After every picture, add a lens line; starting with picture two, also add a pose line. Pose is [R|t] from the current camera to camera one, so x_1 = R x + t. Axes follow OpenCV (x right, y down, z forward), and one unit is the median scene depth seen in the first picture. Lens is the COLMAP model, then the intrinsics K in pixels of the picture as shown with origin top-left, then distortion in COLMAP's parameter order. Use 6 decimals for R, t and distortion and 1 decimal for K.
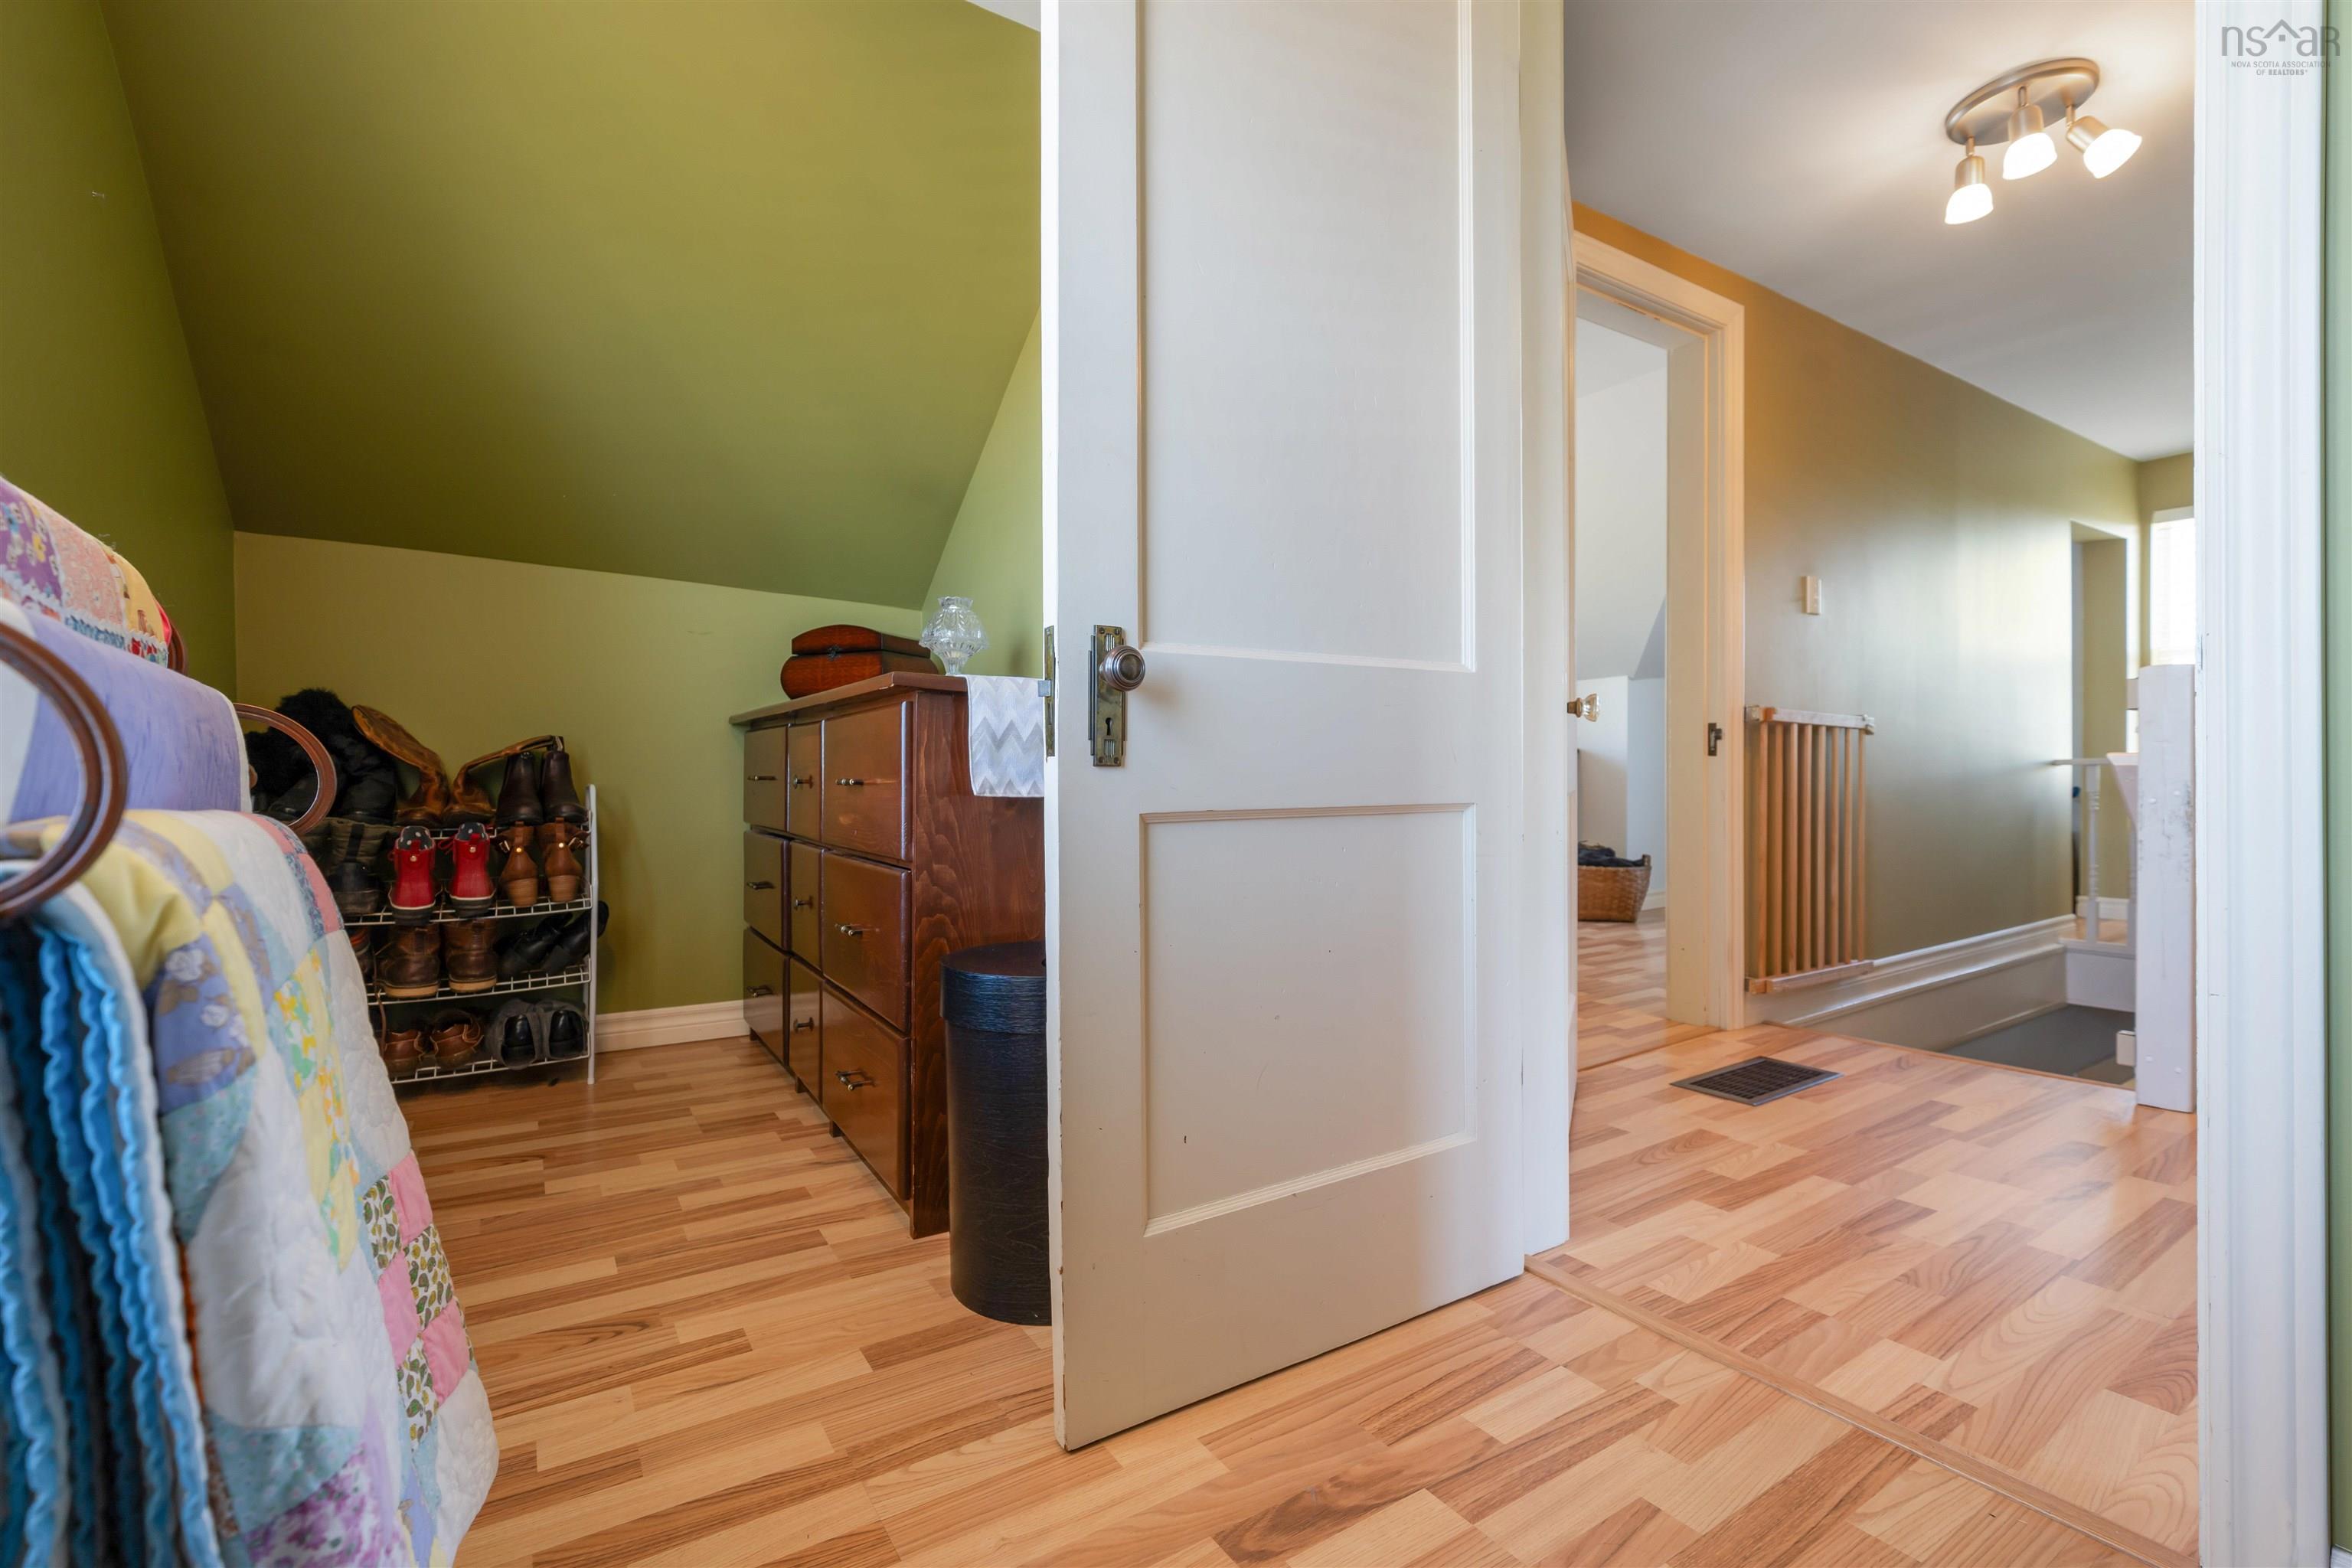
lens RADIAL K [[1018.1, 0, 1163.5], [0, 1018.1, 784.8], [0, 0, 1]] dist [-0.002766, 0.000486]
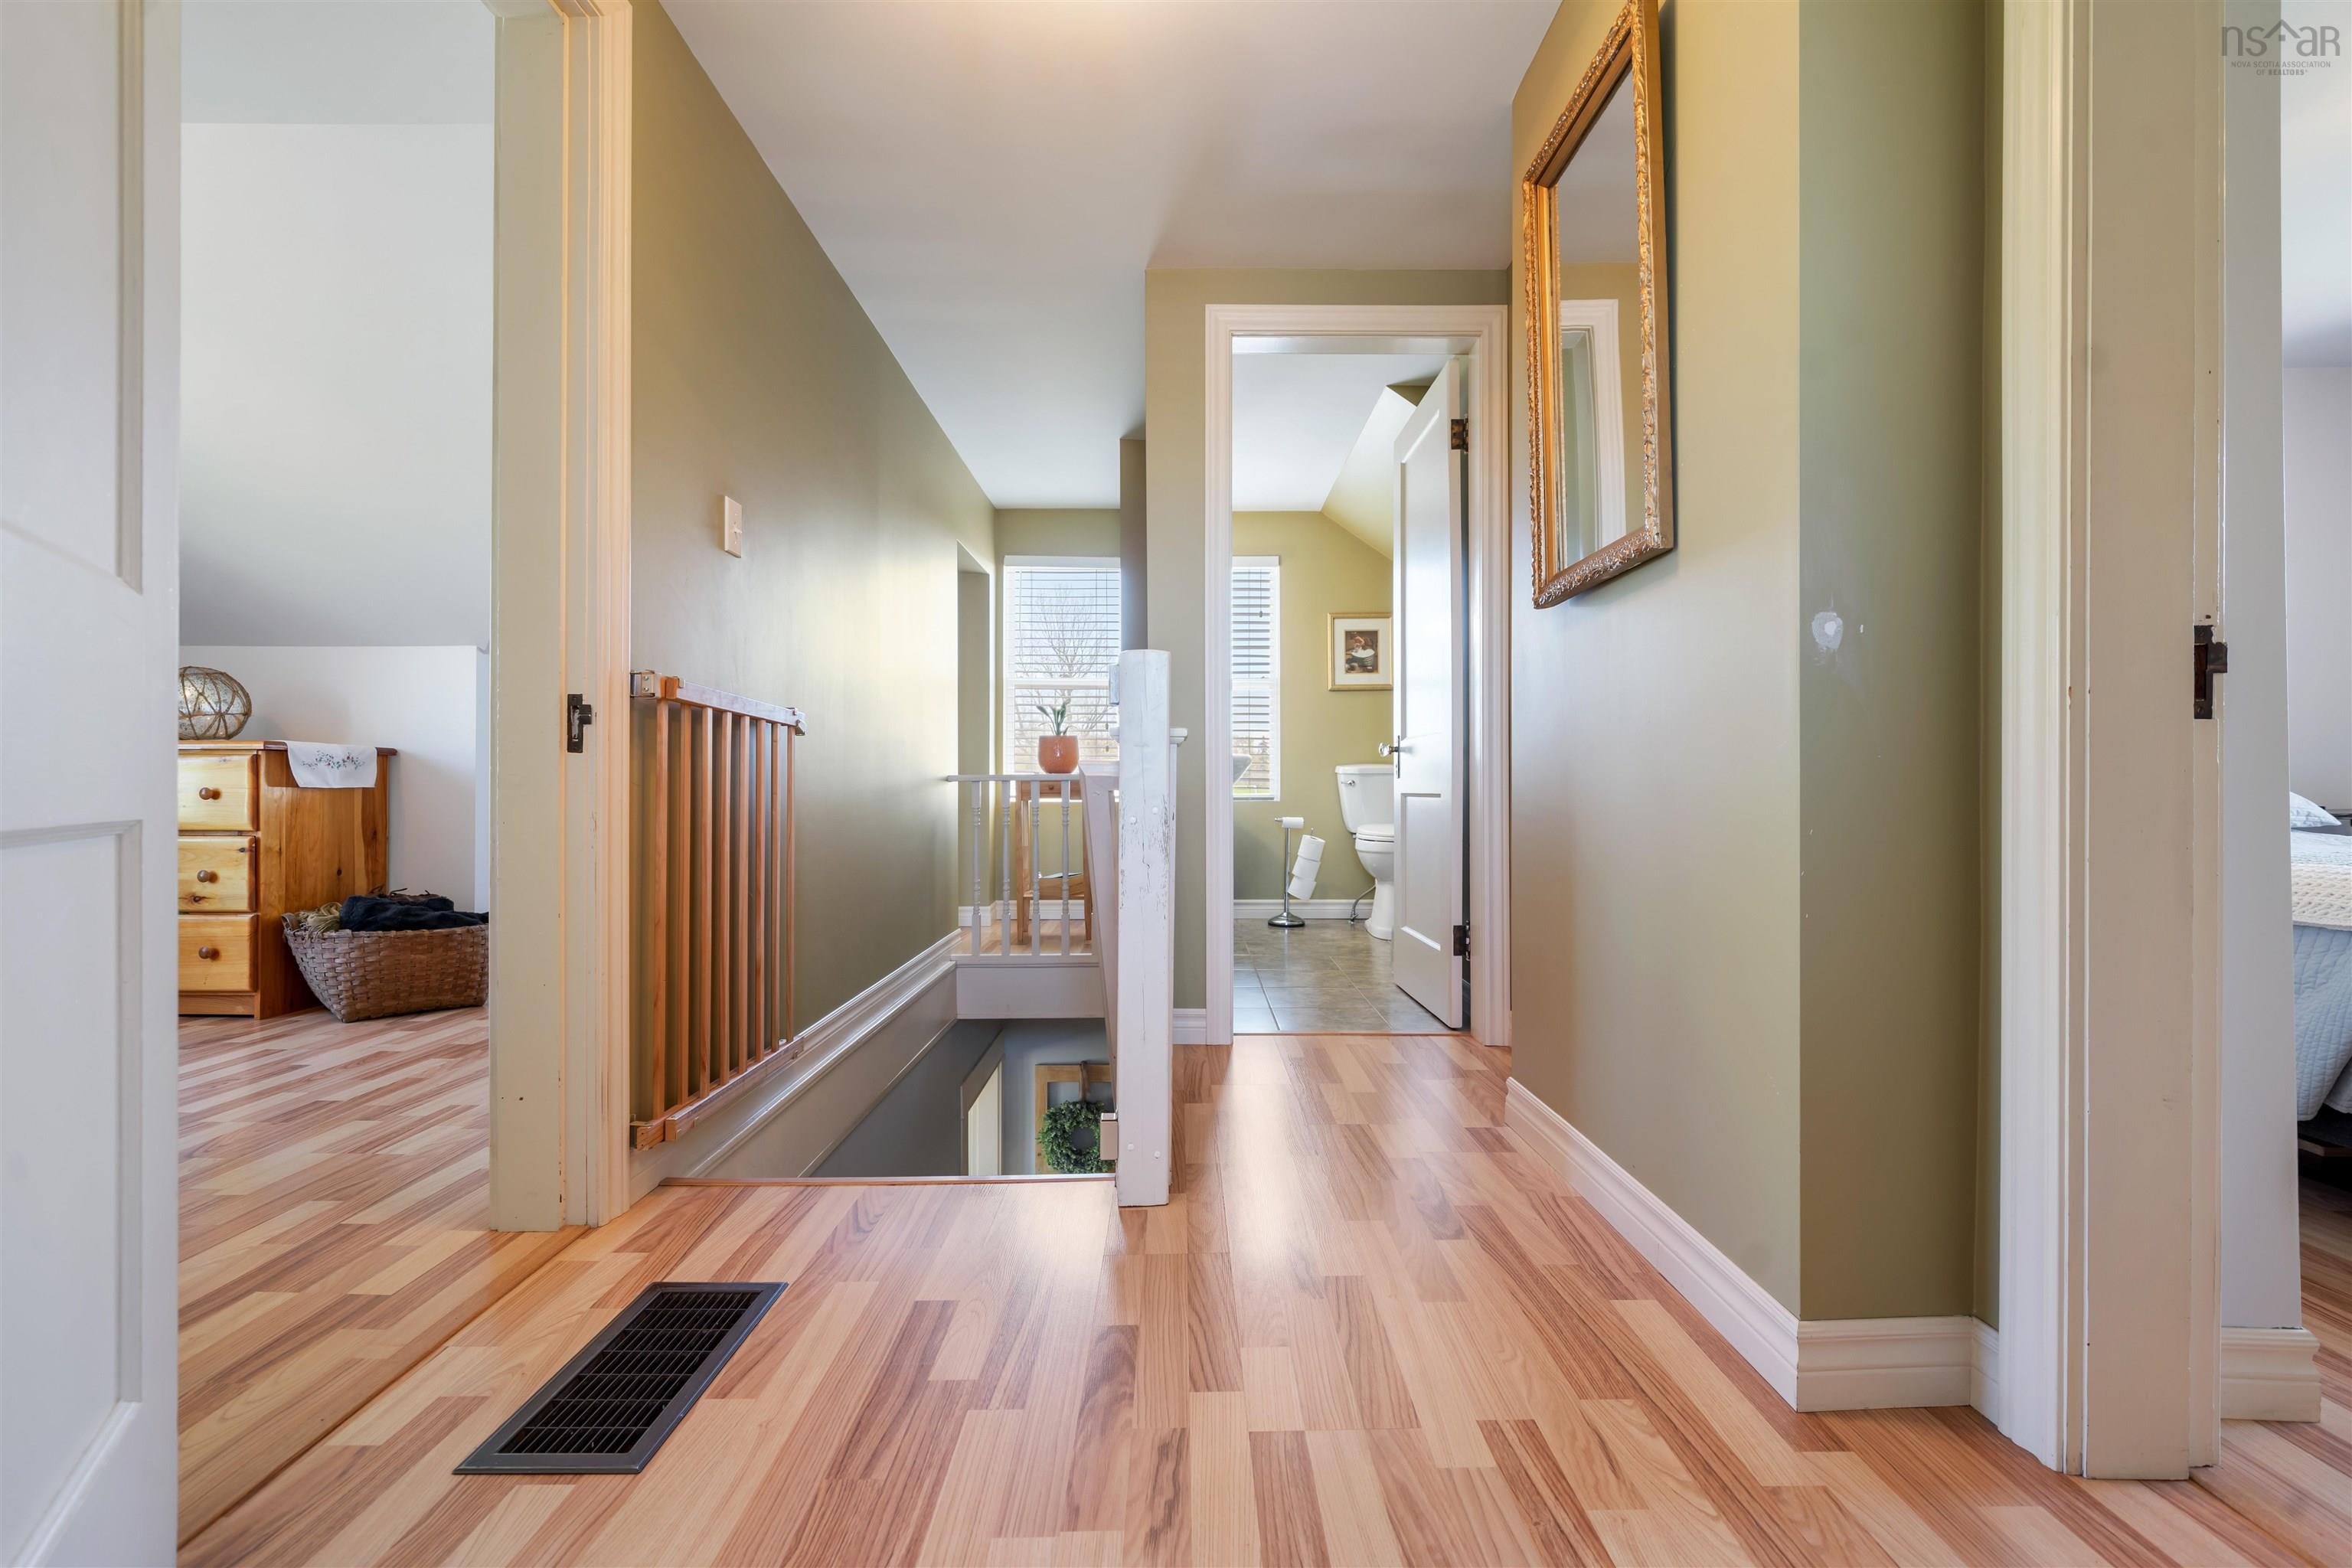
lens RADIAL K [[1018.1, 0, 1181.1], [0, 1018.1, 786.0], [0, 0, 1]] dist [-0.002766, 0.000486]
pose [[0.541131, 0.008683, 0.840894, 0.236466], [0.004551, 0.999902, -0.013254, -0.000165], [-0.840926, 0.010999, 0.541038, 0.392855]]
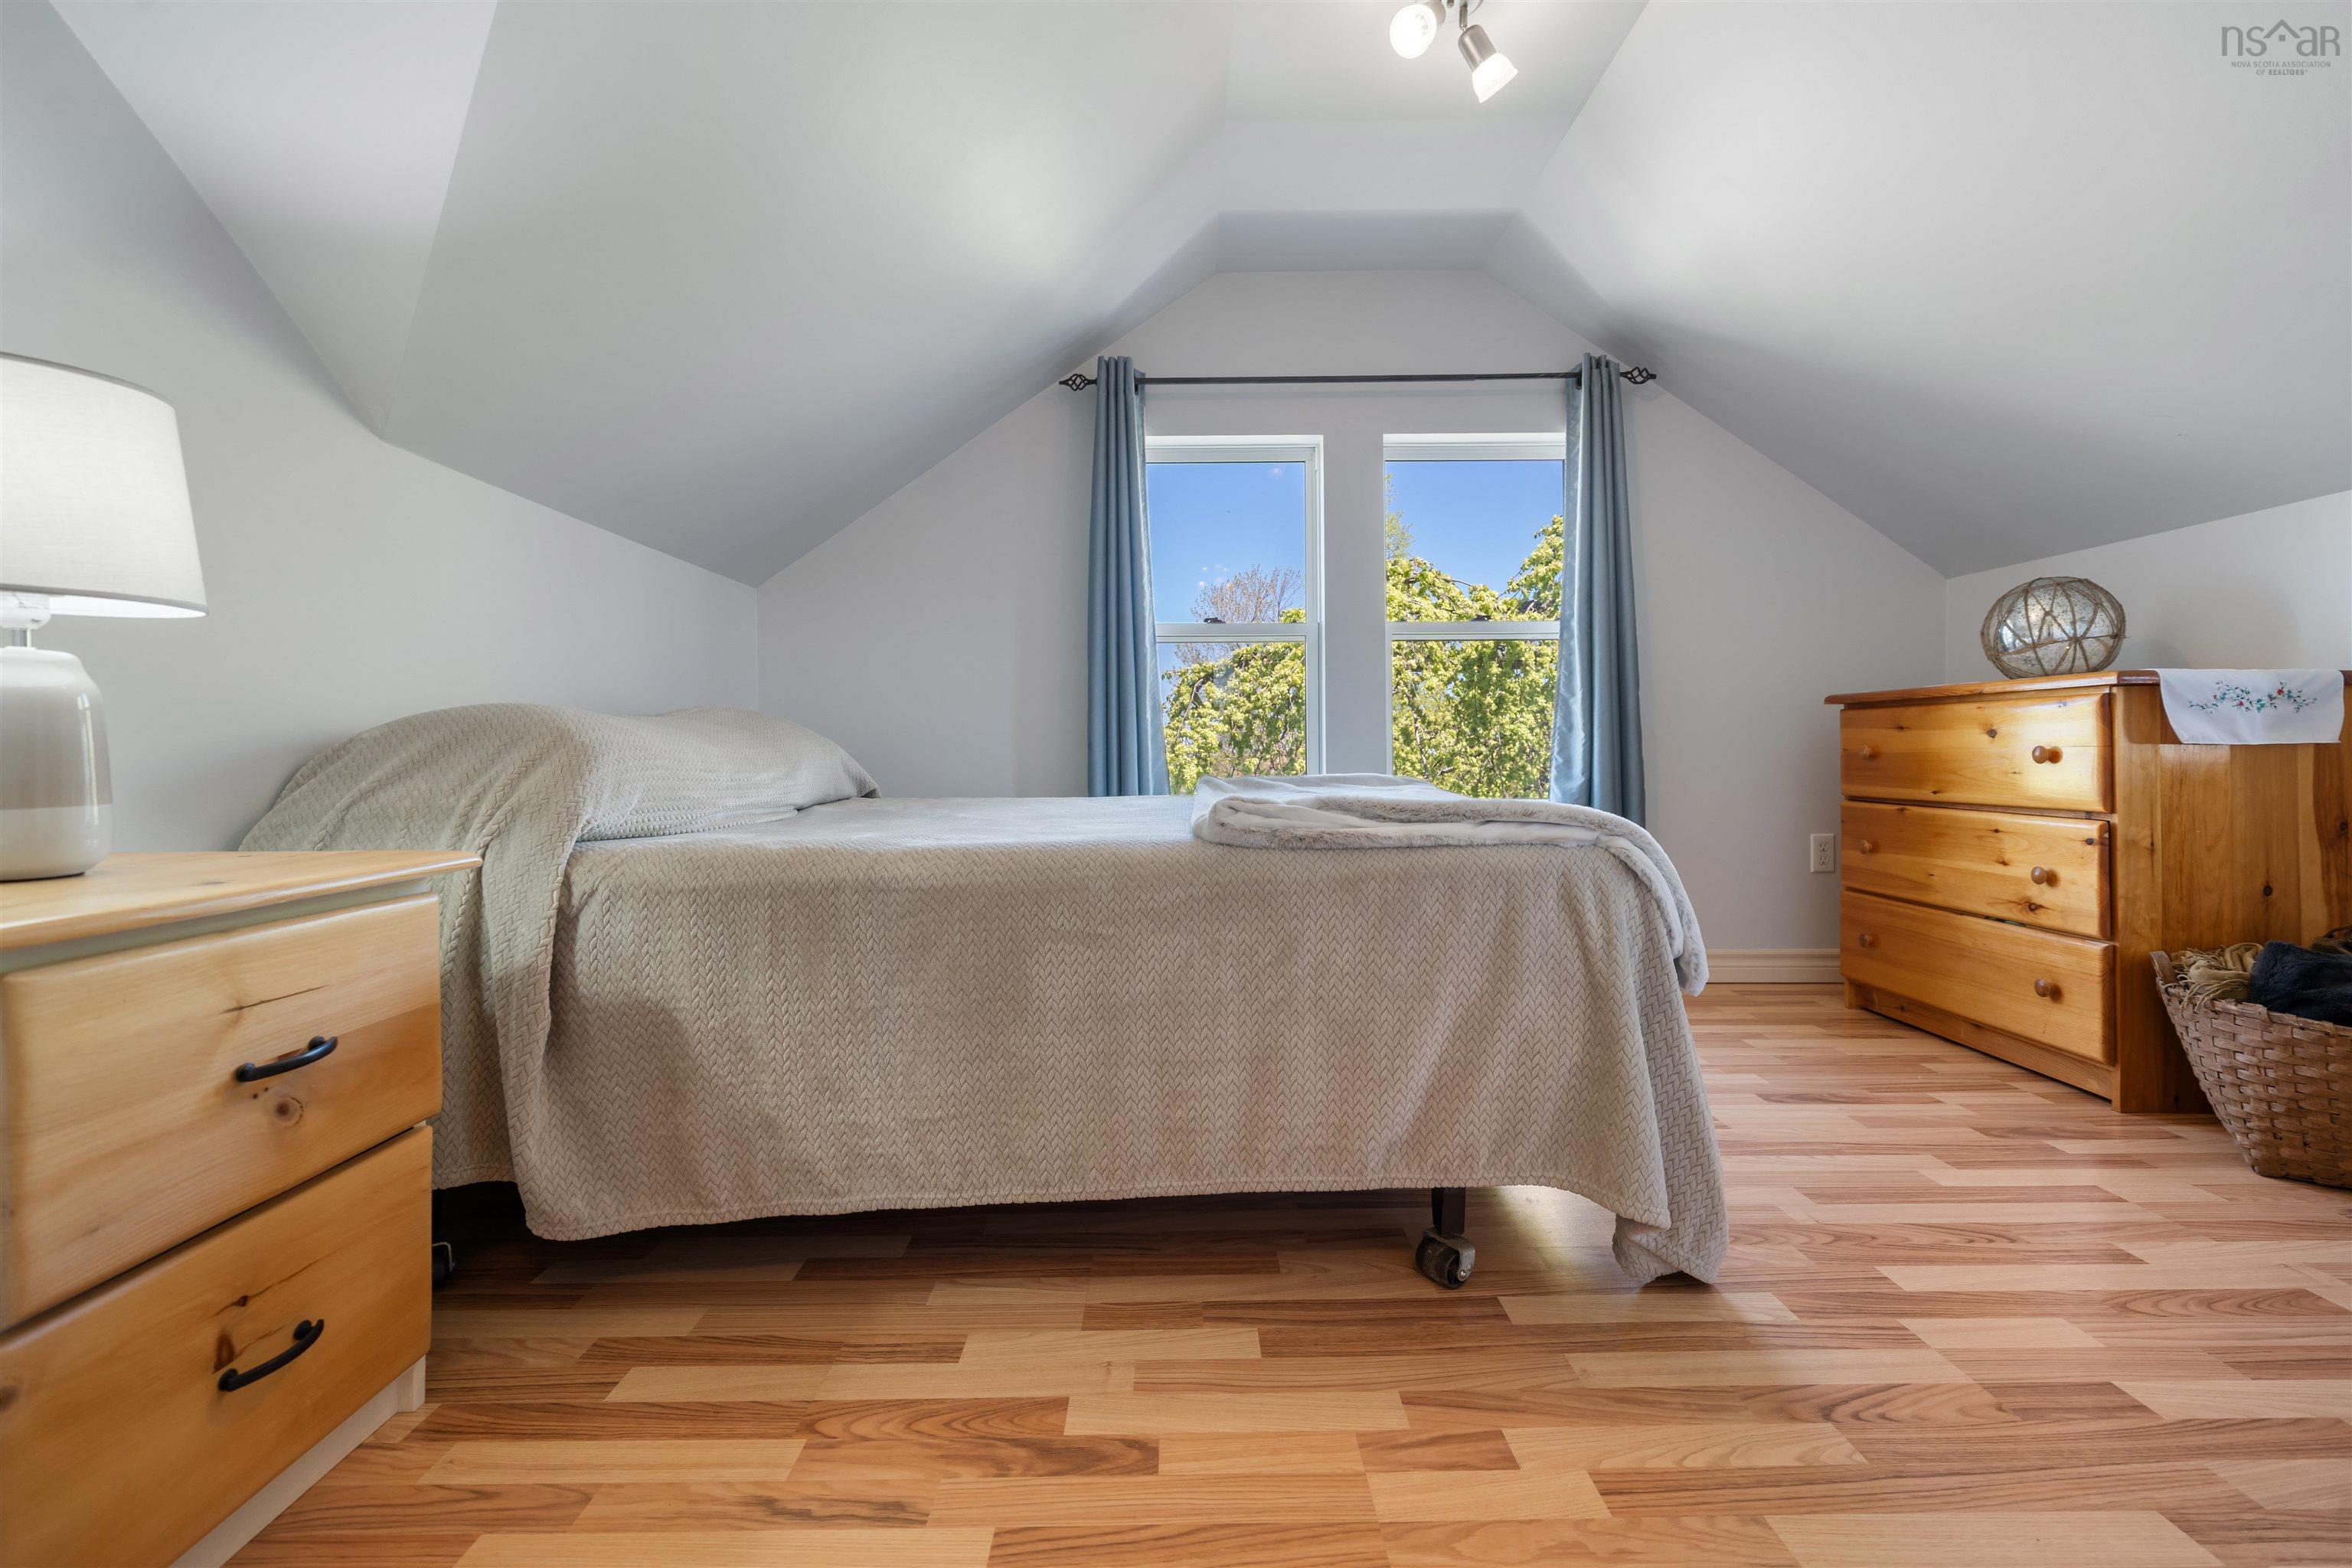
lens RADIAL K [[1018.1, 0, 1197.1], [0, 1018.1, 743.3], [0, 0, 1]] dist [-0.002766, 0.000486]
pose [[0.840457, -0.003340, -0.541868, 0.459796], [-0.005318, 0.999882, -0.014412, -0.005218], [0.541852, 0.014995, 0.840340, 0.875477]]
